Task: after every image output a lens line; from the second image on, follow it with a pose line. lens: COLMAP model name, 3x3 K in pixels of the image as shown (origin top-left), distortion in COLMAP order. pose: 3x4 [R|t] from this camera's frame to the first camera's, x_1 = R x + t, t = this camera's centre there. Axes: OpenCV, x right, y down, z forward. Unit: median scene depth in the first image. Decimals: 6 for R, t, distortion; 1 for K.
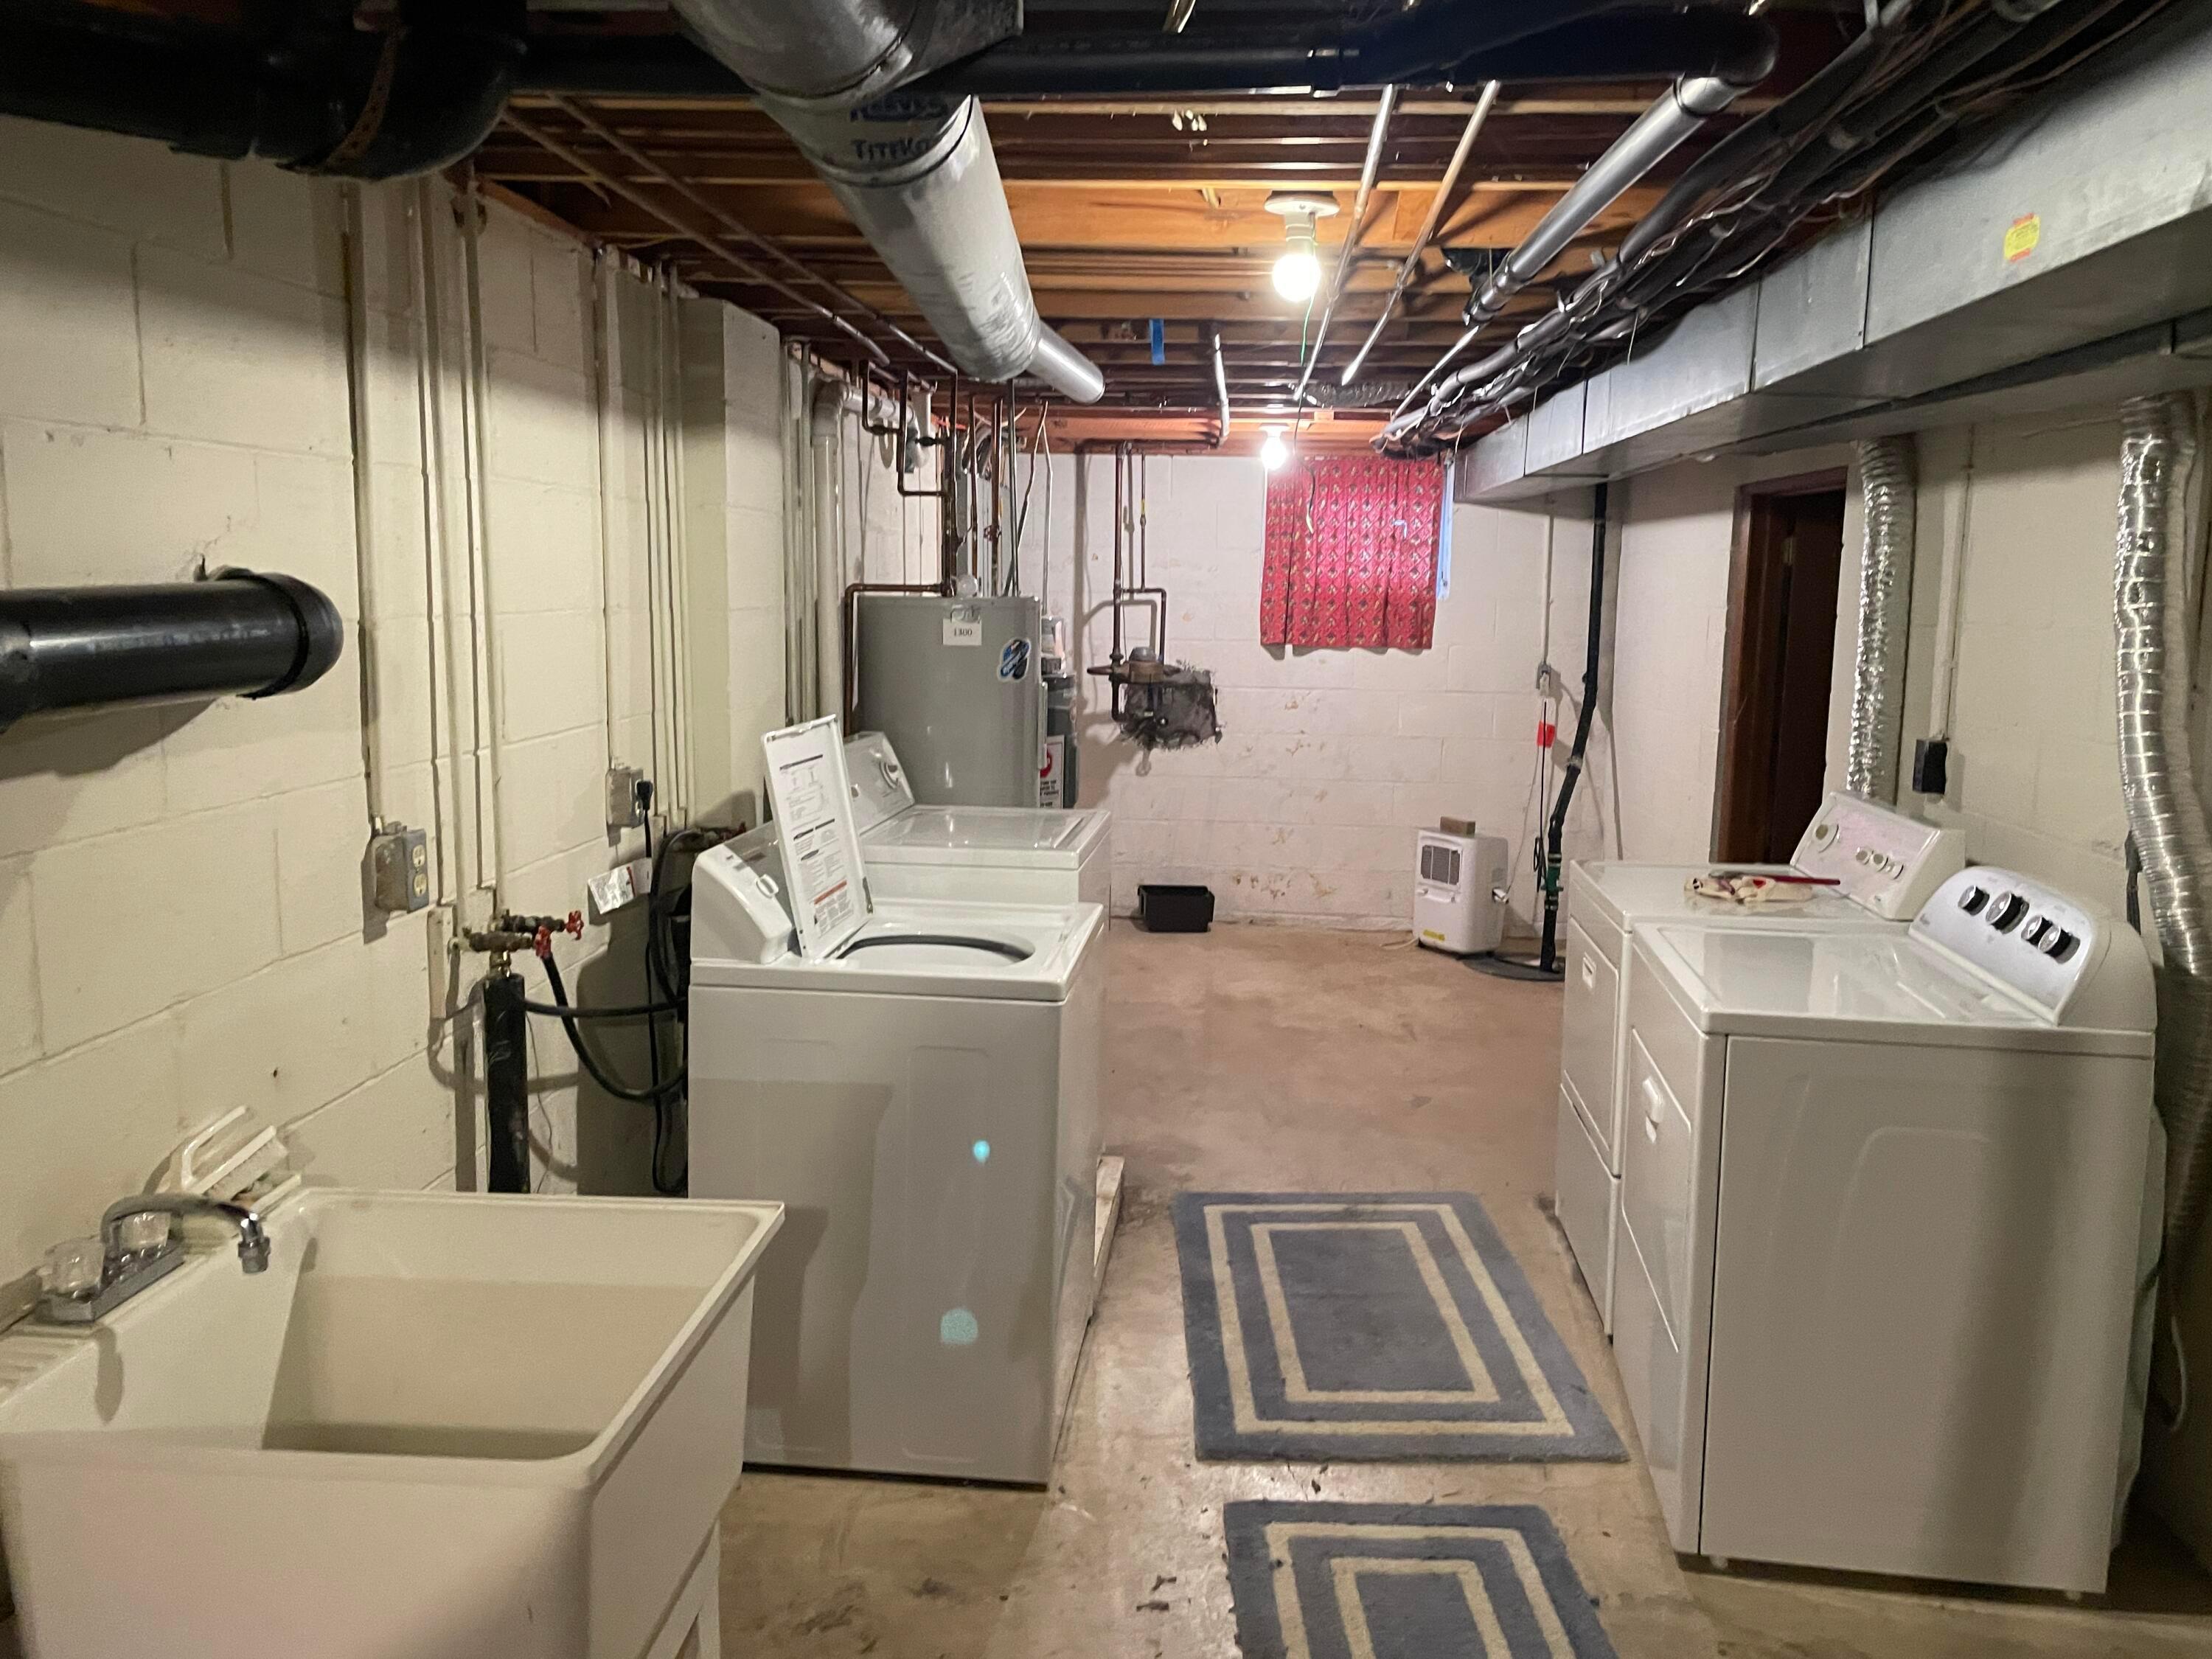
lens RADIAL K [[1653.6, 0, 1106.0], [0, 1653.6, 829.5], [0, 0, 1]] dist [-0.001631, -0.000920]
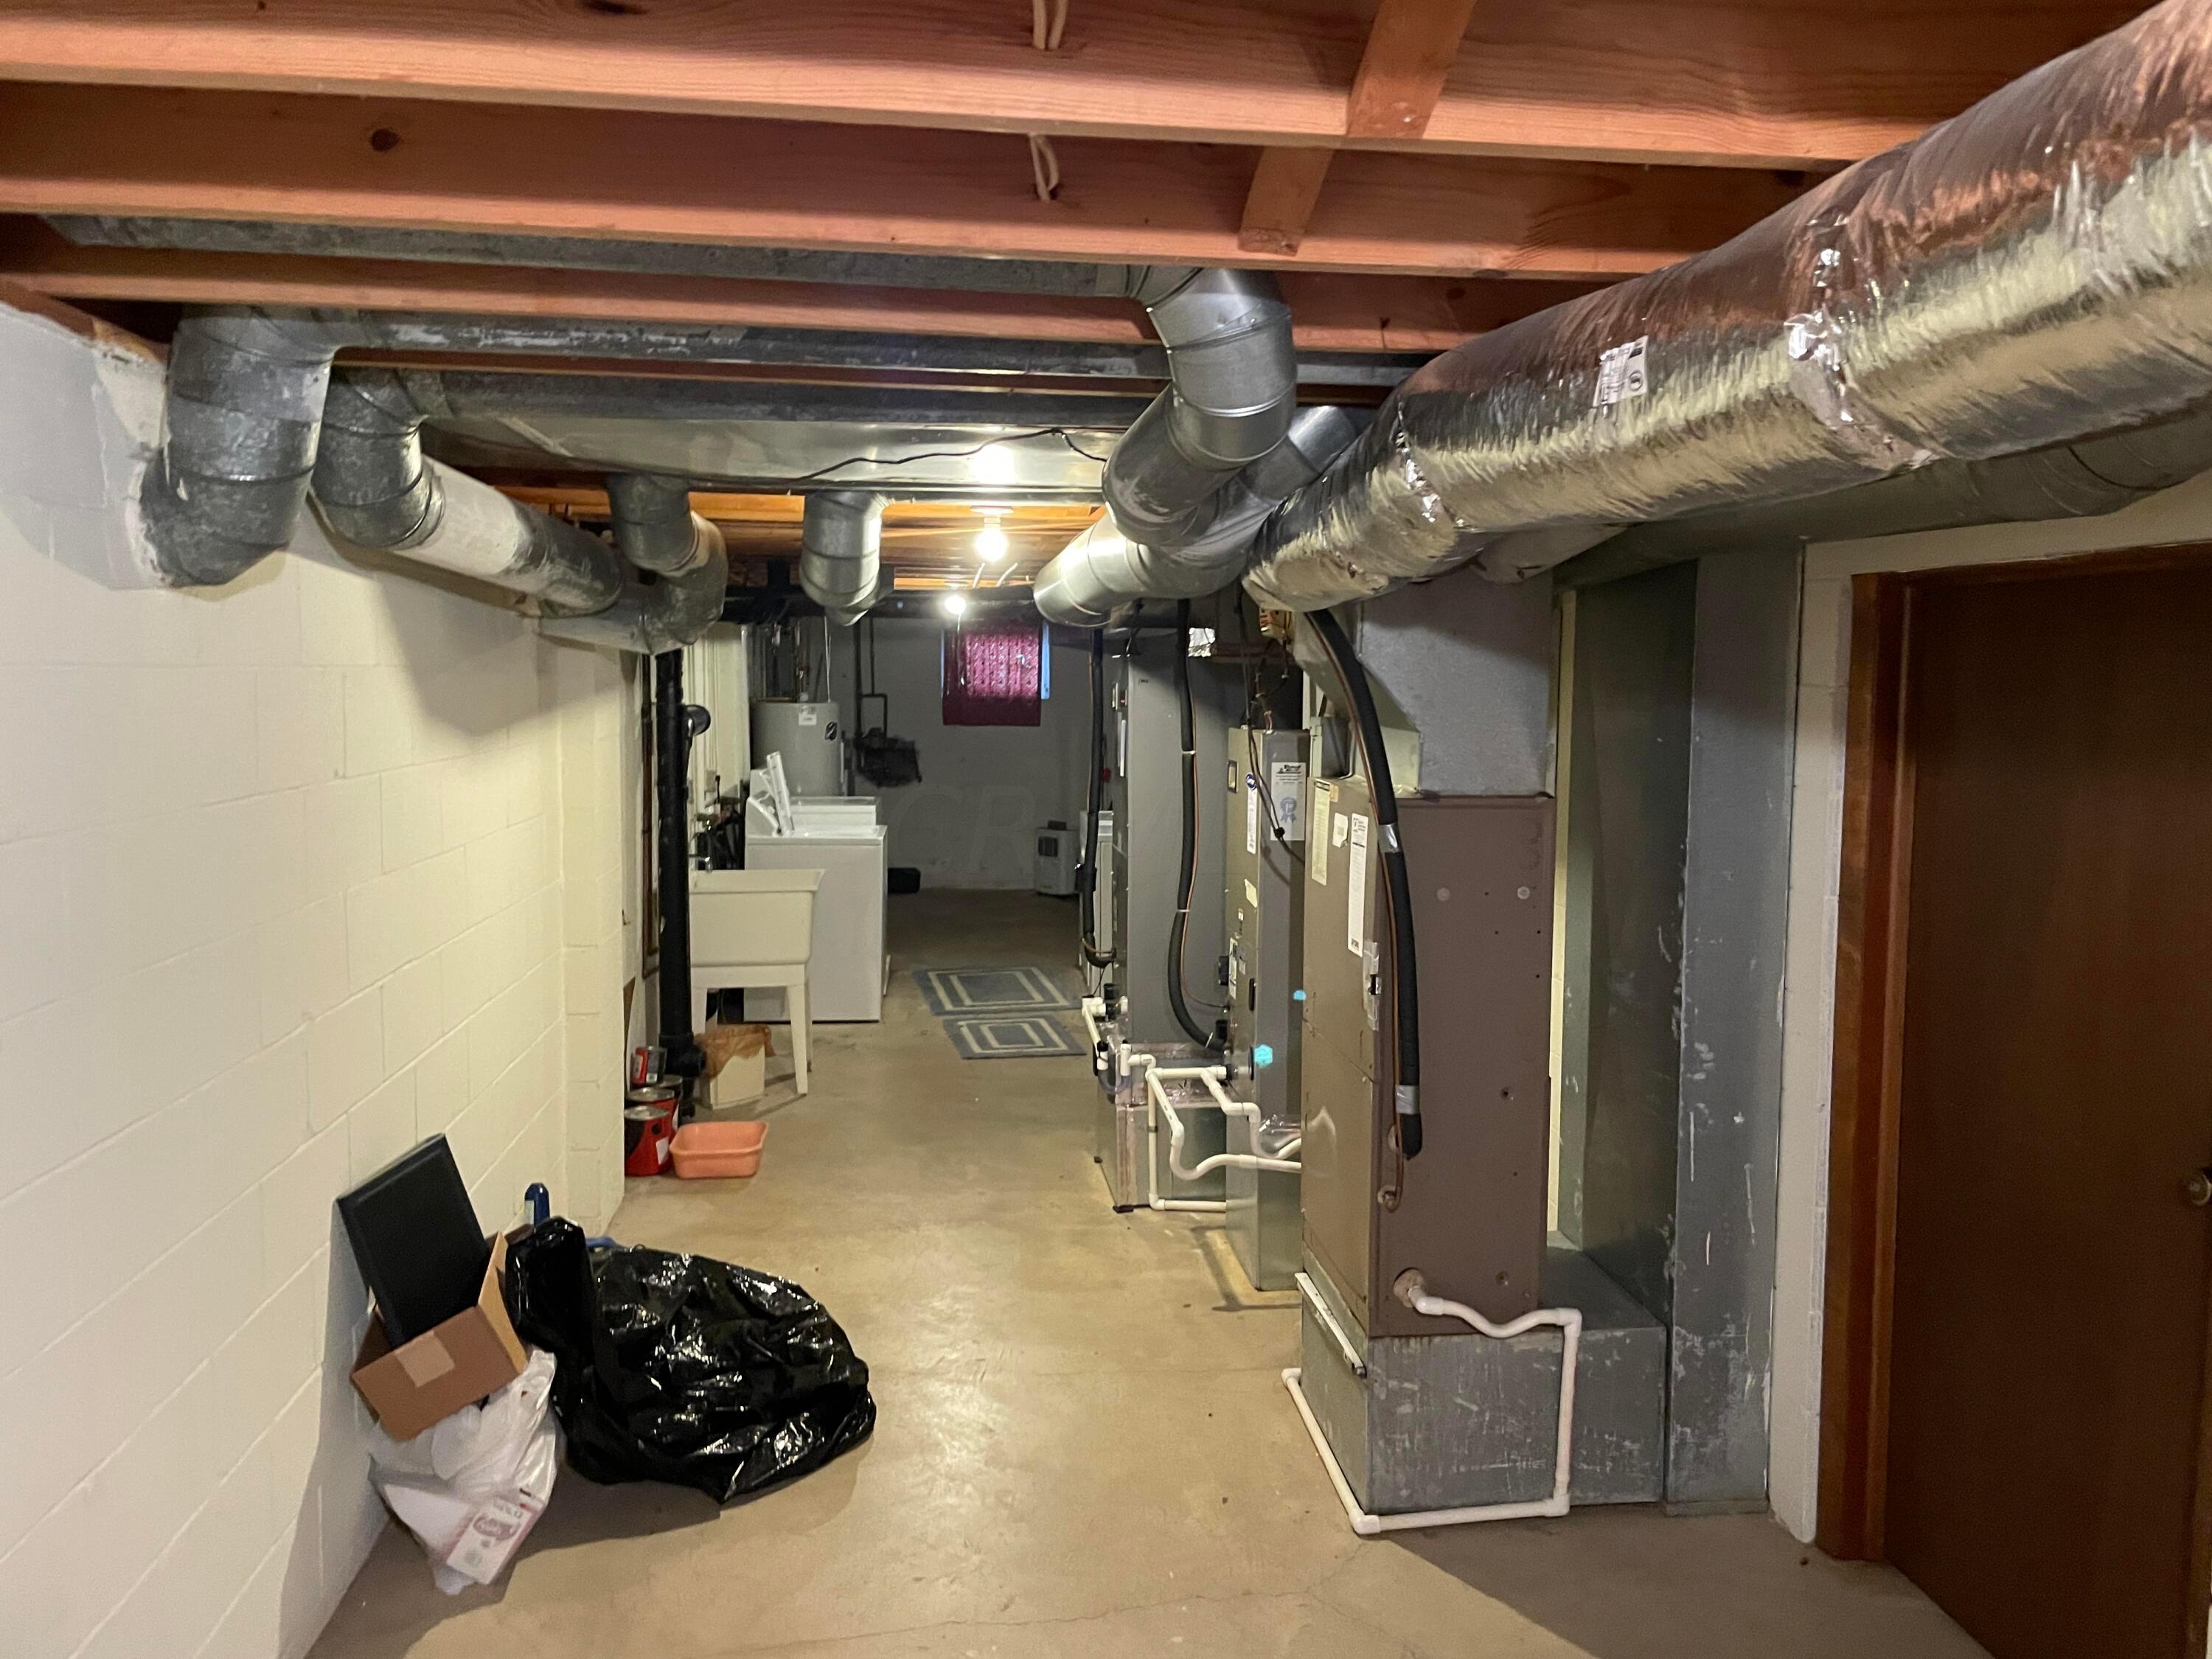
lens RADIAL K [[1653.6, 0, 1106.0], [0, 1653.6, 829.5], [0, 0, 1]] dist [-0.001631, -0.000920]
pose [[0.981415, -0.025171, 0.190239, -0.077848], [0.035157, 0.998165, -0.049299, 0.096265], [-0.188649, 0.055071, 0.980499, -0.786492]]
